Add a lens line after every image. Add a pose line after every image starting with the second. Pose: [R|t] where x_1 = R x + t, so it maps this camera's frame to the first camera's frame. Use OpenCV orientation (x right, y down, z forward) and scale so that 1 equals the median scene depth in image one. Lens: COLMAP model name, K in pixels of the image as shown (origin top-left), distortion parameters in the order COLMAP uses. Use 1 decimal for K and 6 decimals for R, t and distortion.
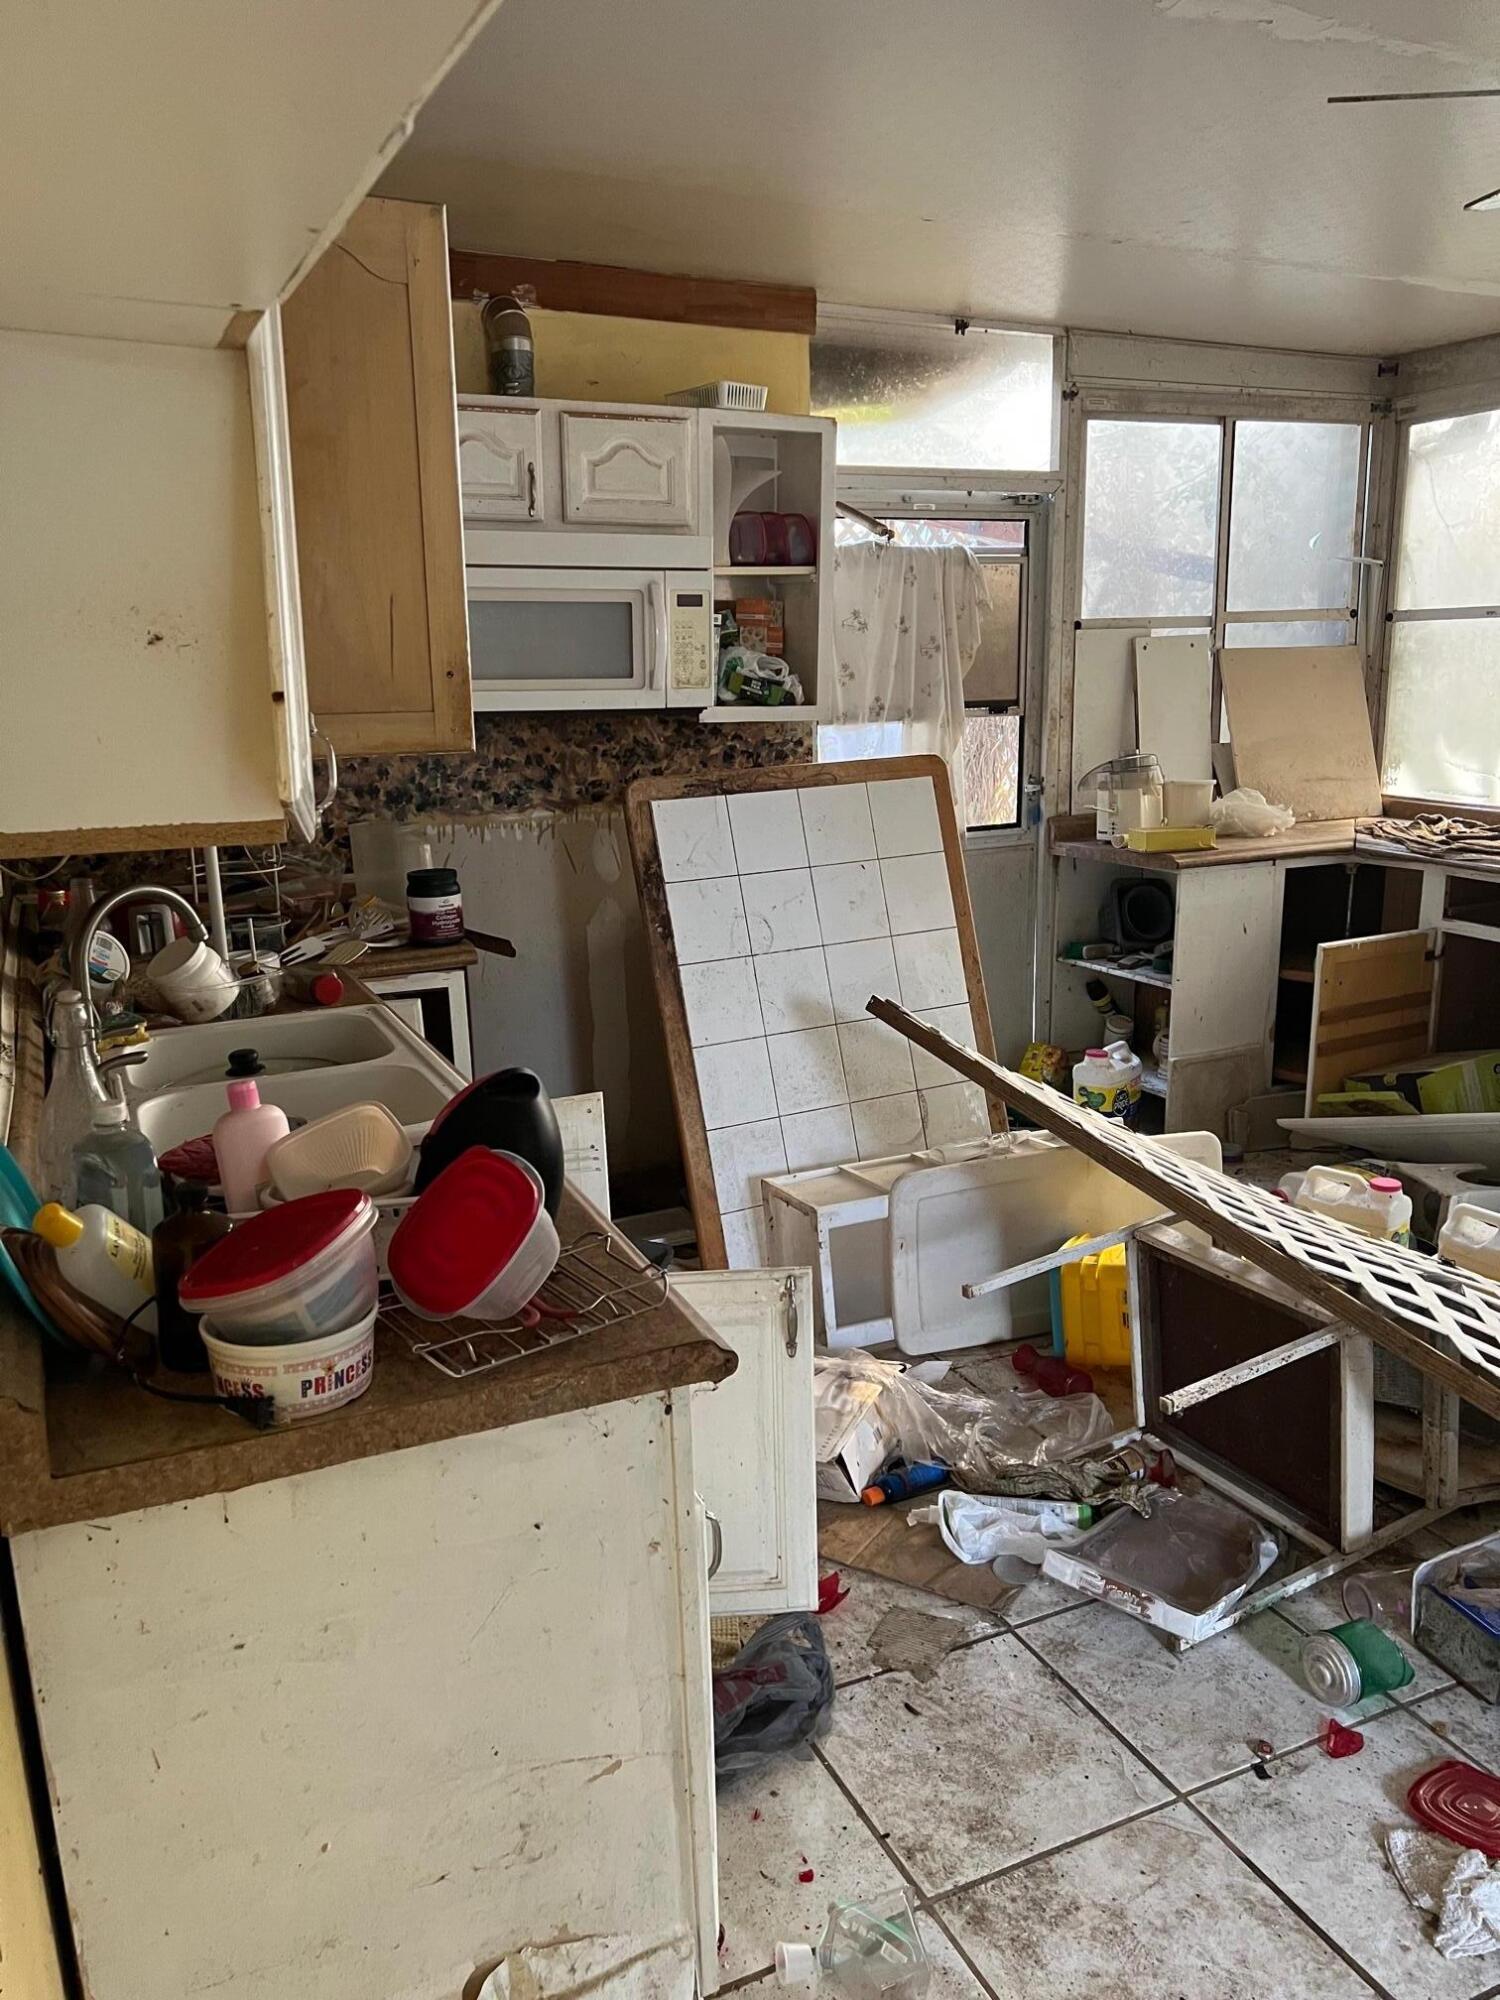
lens RADIAL K [[1506.5, 0, 708.1], [0, 1506.5, 1017.5], [0, 0, 1]] dist [0.043196, -0.045695]
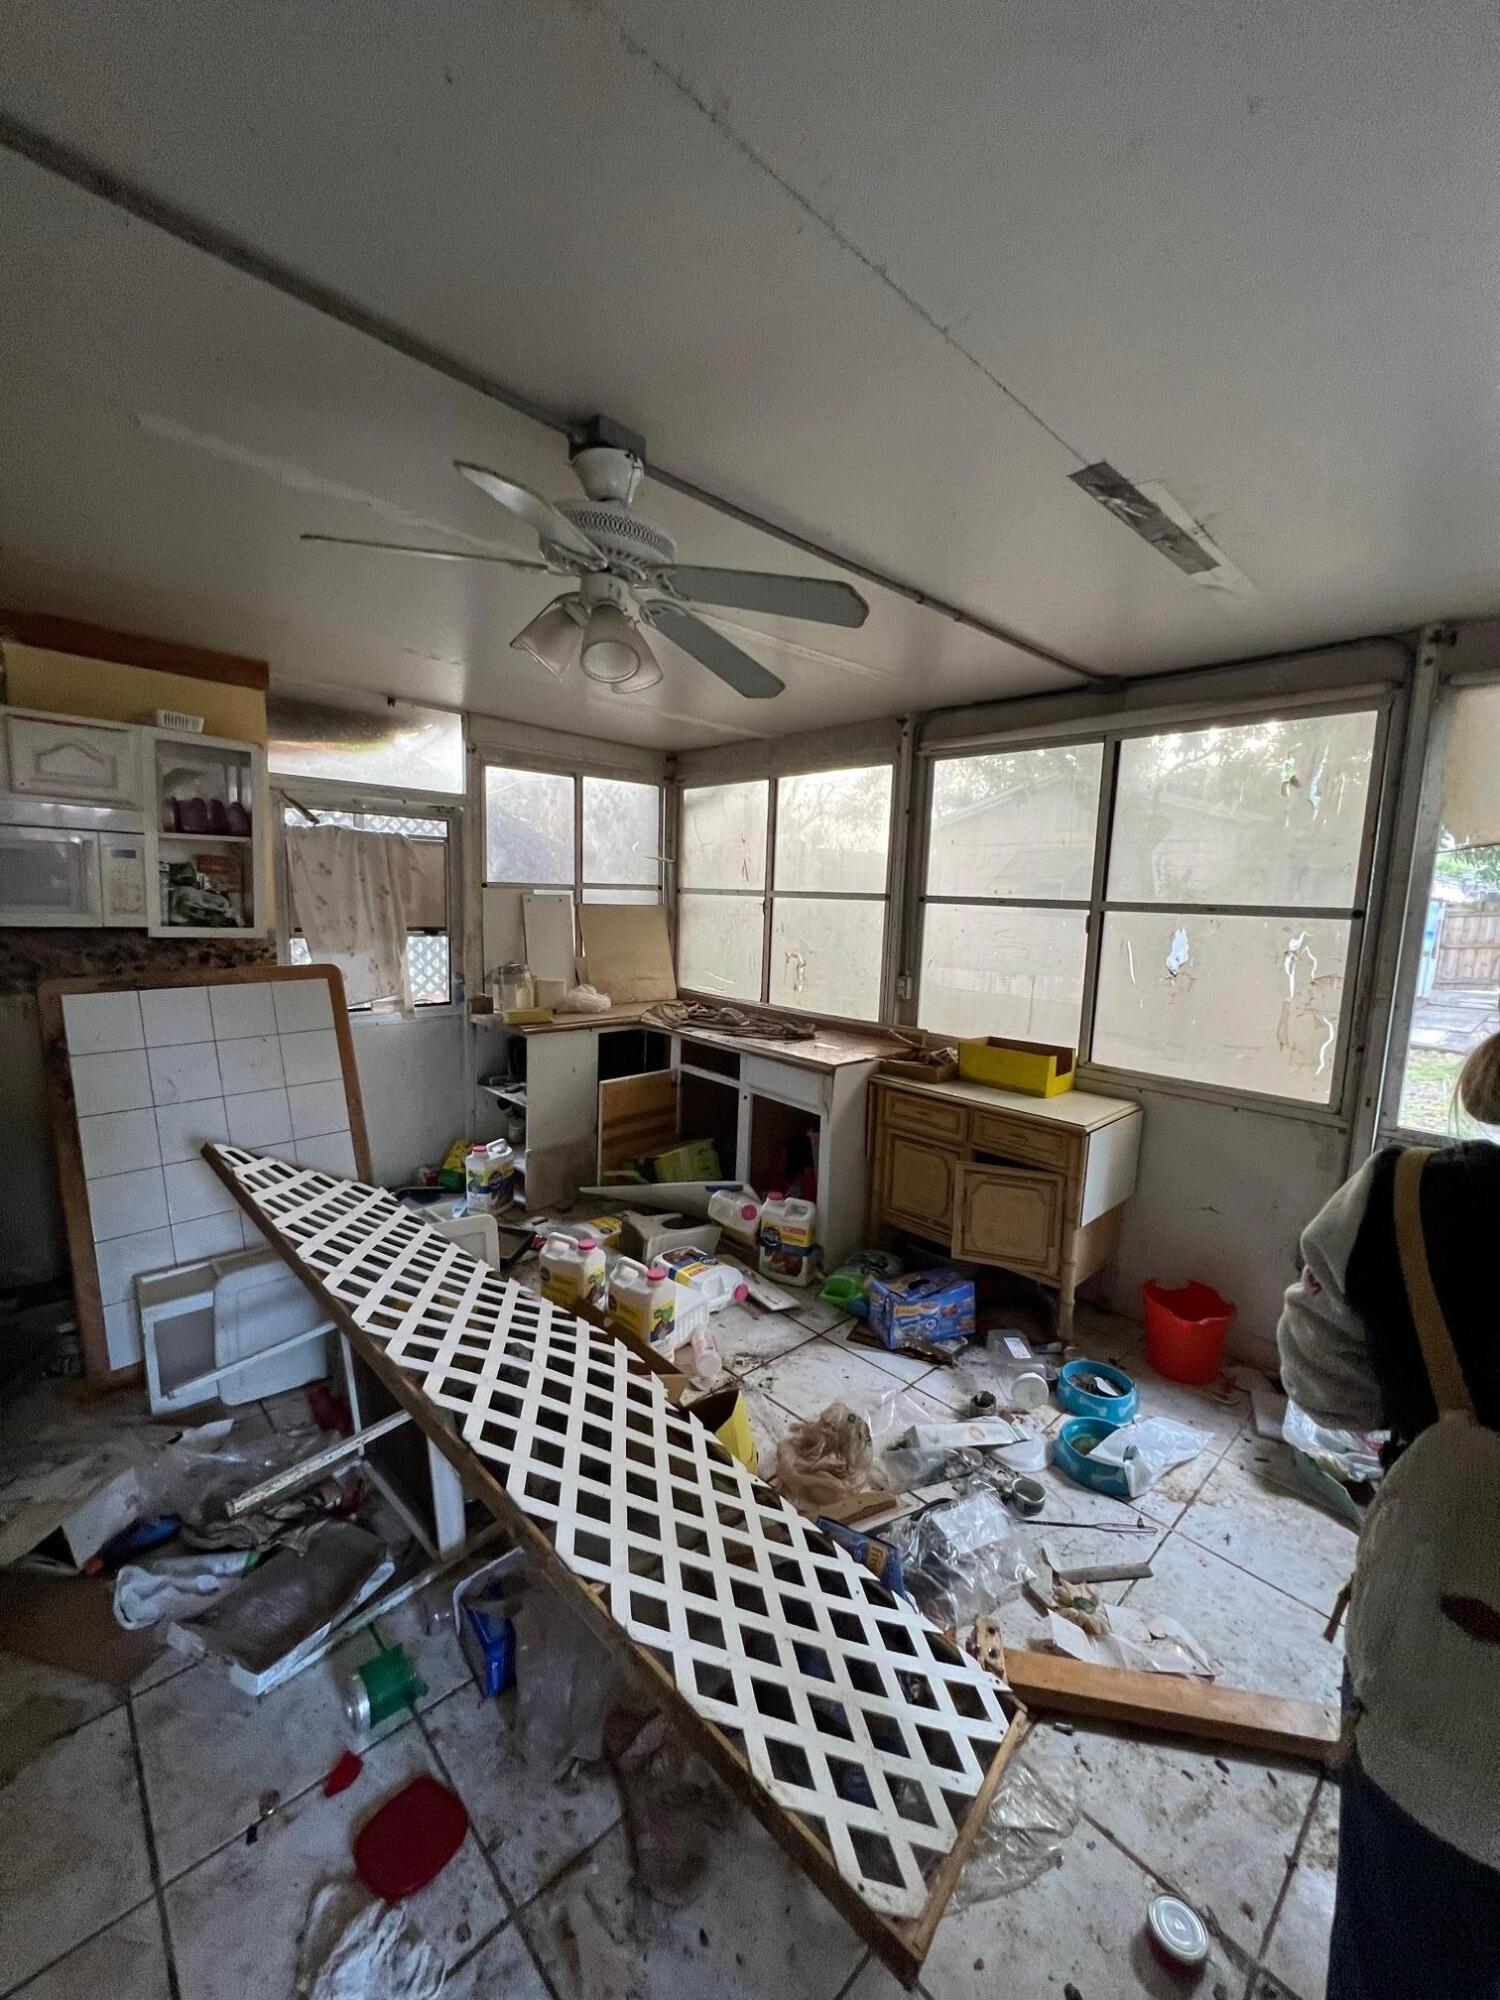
lens RADIAL K [[795.4, 0, 758.0], [0, 795.4, 999.7], [0, 0, 1]] dist [-0.000512, 0.000164]
pose [[0.943593, 0.012300, 0.330879, 0.259555], [0.019557, 0.995495, -0.092779, -0.050604], [-0.330529, 0.094016, 0.939101, 0.100992]]
